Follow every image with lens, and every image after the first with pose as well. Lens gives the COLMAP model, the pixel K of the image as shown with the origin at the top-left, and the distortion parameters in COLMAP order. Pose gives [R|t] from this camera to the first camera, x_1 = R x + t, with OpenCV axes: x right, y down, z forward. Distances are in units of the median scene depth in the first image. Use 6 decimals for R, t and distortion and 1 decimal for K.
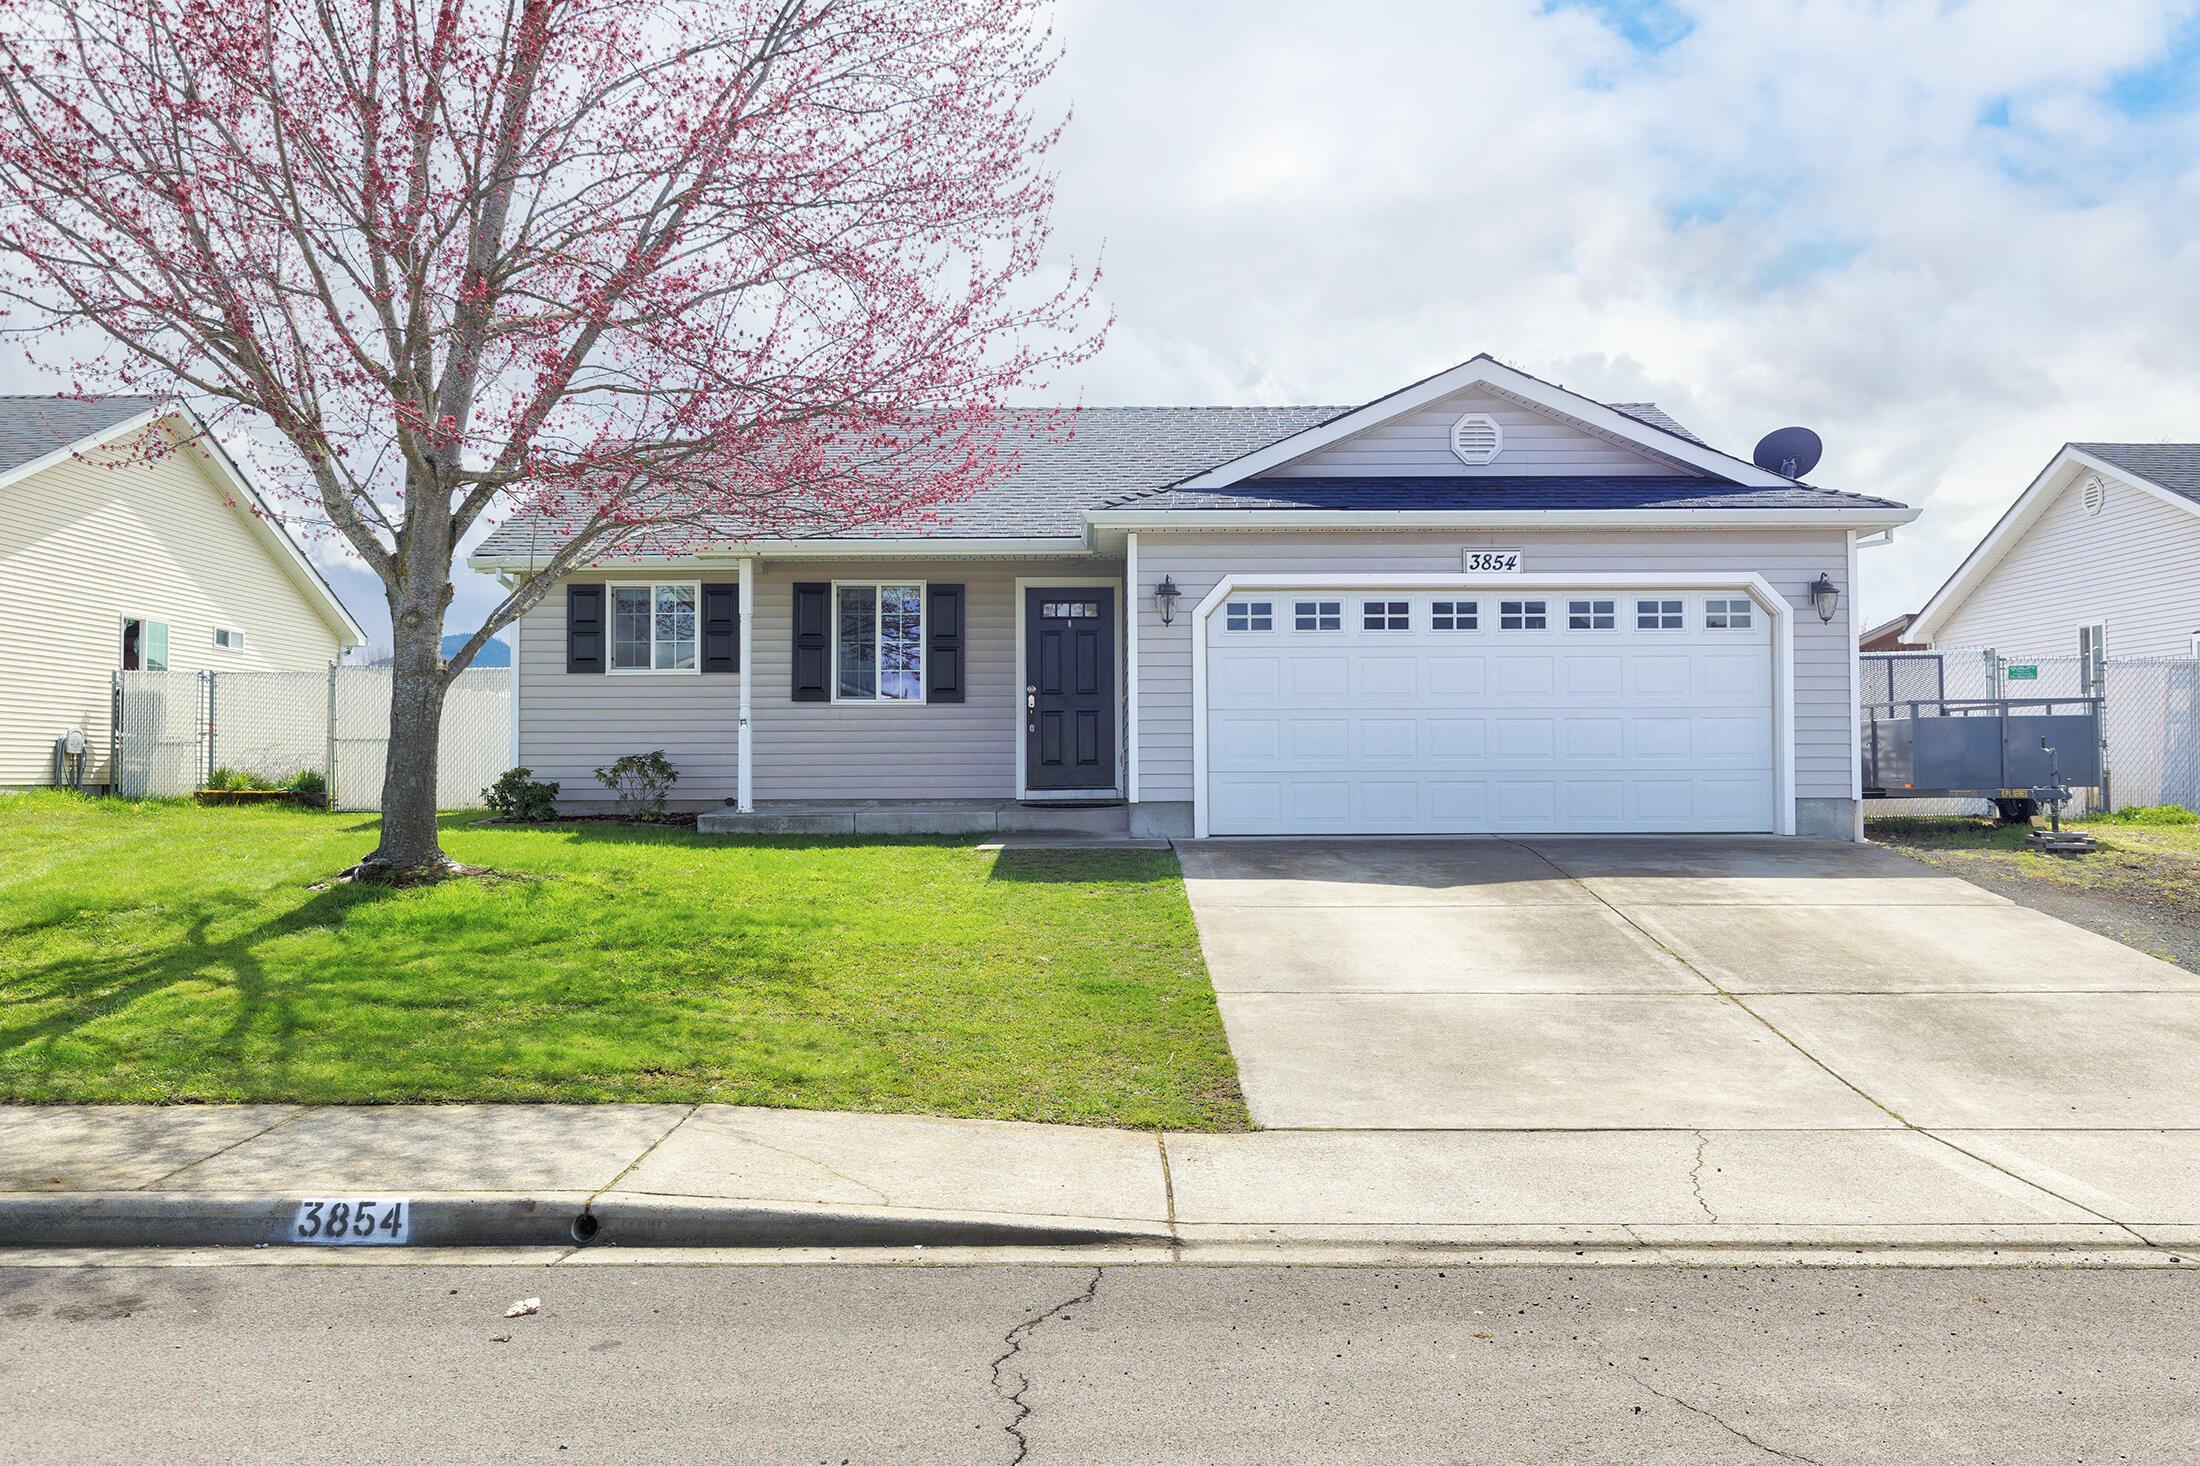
lens RADIAL K [[1961.6, 0, 1100.0], [0, 1961.6, 733.0], [0, 0, 1]] dist [-0.015120, -0.003091]
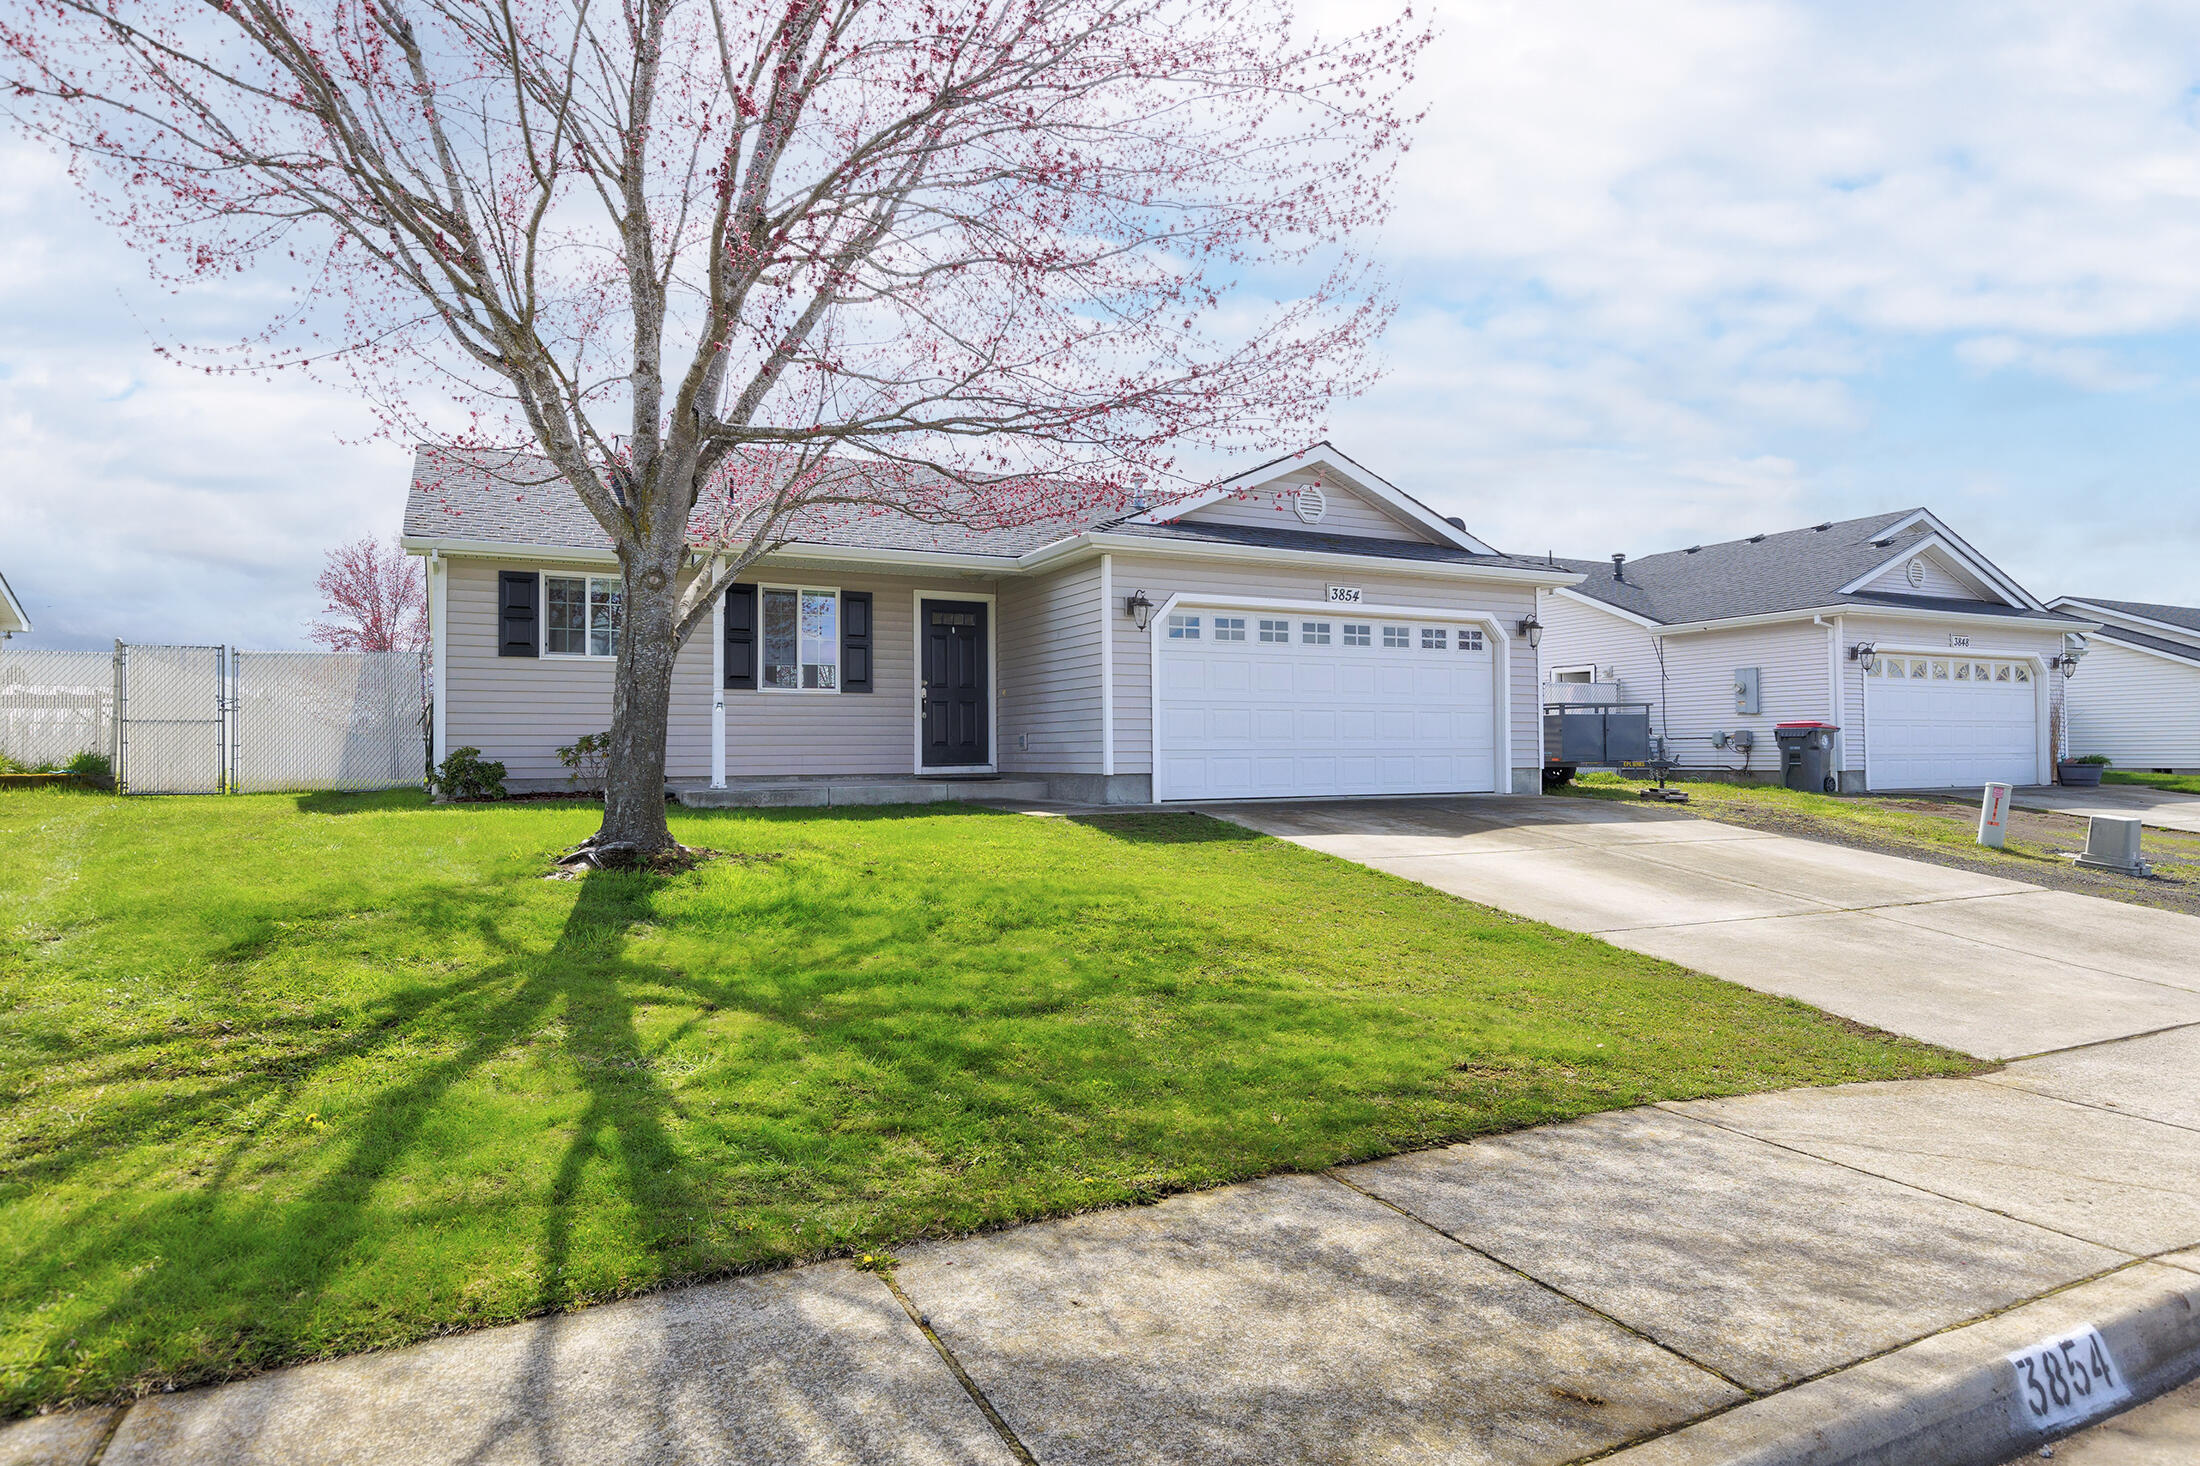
lens RADIAL K [[1269.4, 0, 1100.0], [0, 1269.4, 733.0], [0, 0, 1]] dist [0.002411, 0.000347]
pose [[0.886671, 0.006521, 0.462355, -0.317364], [-0.006490, 0.999978, -0.001659, 0.009574], [-0.462356, -0.001529, 0.886693, 0.271090]]
